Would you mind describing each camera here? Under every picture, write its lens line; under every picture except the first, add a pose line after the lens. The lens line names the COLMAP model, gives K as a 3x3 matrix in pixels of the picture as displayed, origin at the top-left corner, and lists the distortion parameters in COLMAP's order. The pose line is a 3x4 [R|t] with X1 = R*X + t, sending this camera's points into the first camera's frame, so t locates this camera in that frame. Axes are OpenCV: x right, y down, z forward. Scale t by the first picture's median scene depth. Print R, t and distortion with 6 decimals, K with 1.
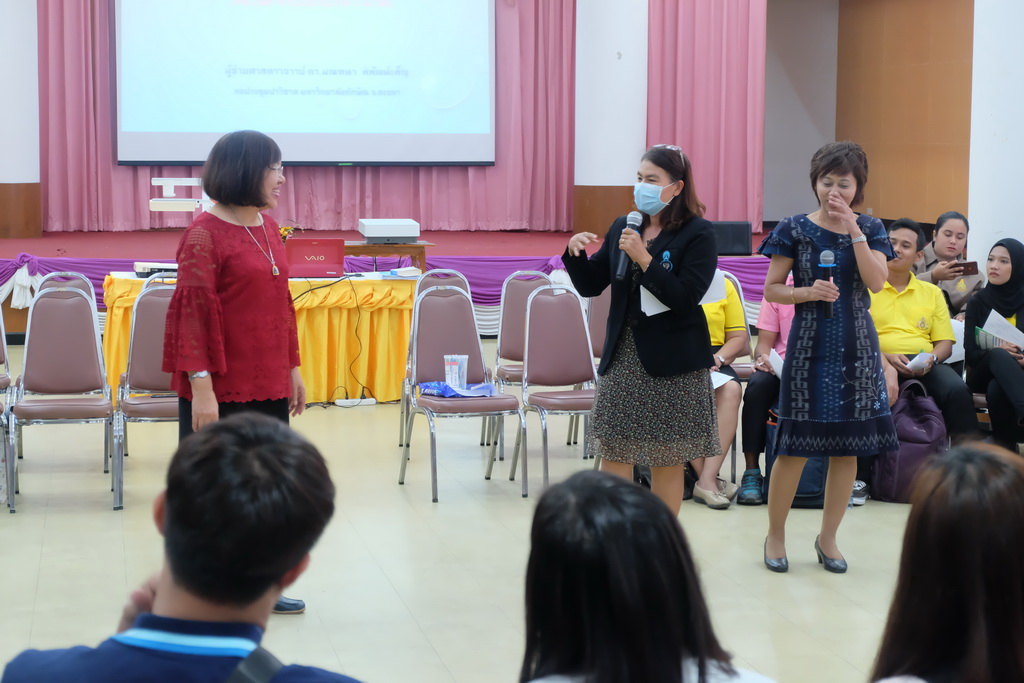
lens RADIAL K [[2068.2, 0, 512.0], [0, 2068.2, 341.5], [0, 0, 1]] dist [-0.015555, -0.092028]
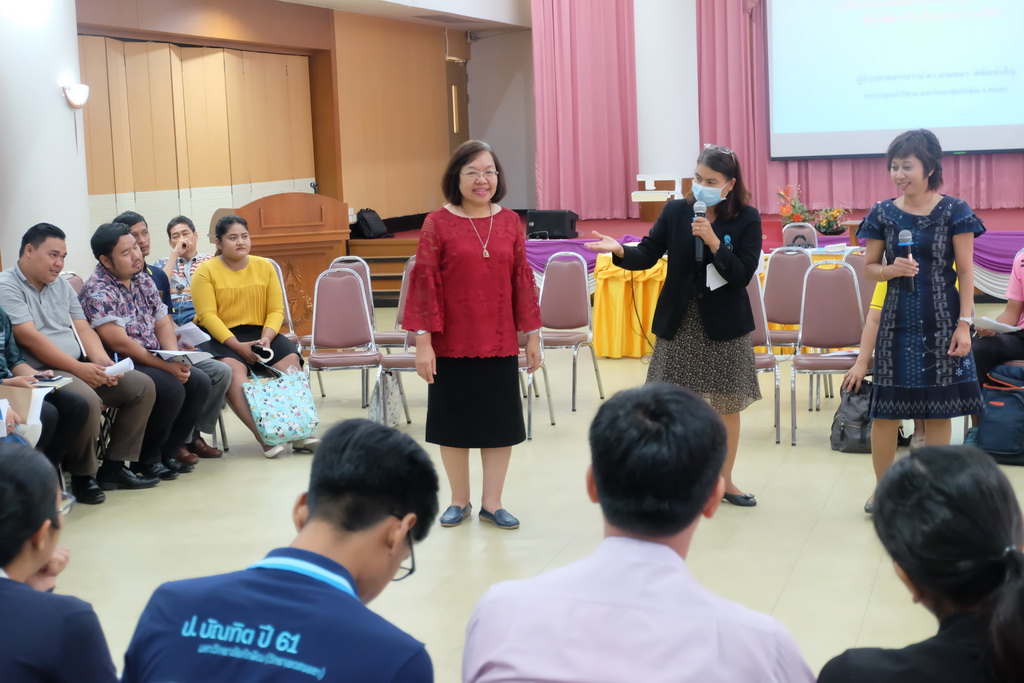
lens RADIAL K [[1653.2, 0, 512.0], [0, 1653.2, 341.5], [0, 0, 1]] dist [-0.026066, -0.057988]
pose [[0.873496, 0.015123, -0.486596, 0.382784], [-0.002213, 0.999630, 0.027094, -0.008115], [0.486826, -0.022590, 0.873207, 0.133201]]
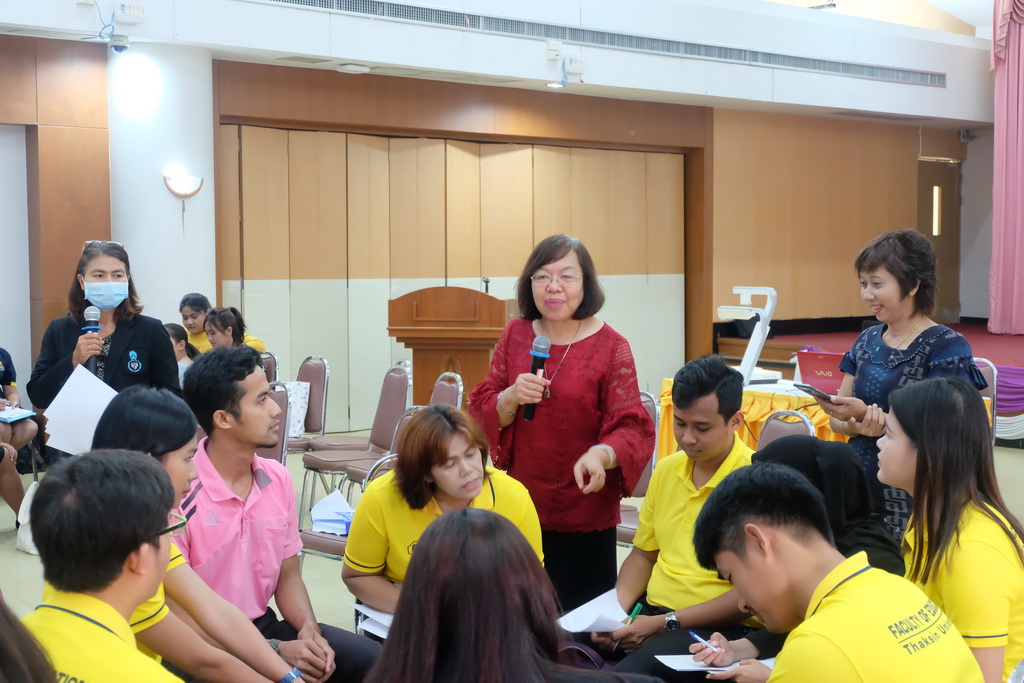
lens RADIAL K [[1405.6, 0, 512.0], [0, 1405.6, 341.5], [0, 0, 1]] dist [-0.016889, -0.007148]
pose [[0.469618, 0.036750, -0.882104, 0.543696], [-0.076009, 0.997107, 0.001076, -0.043966], [0.879592, 0.066543, 0.471053, 0.611533]]
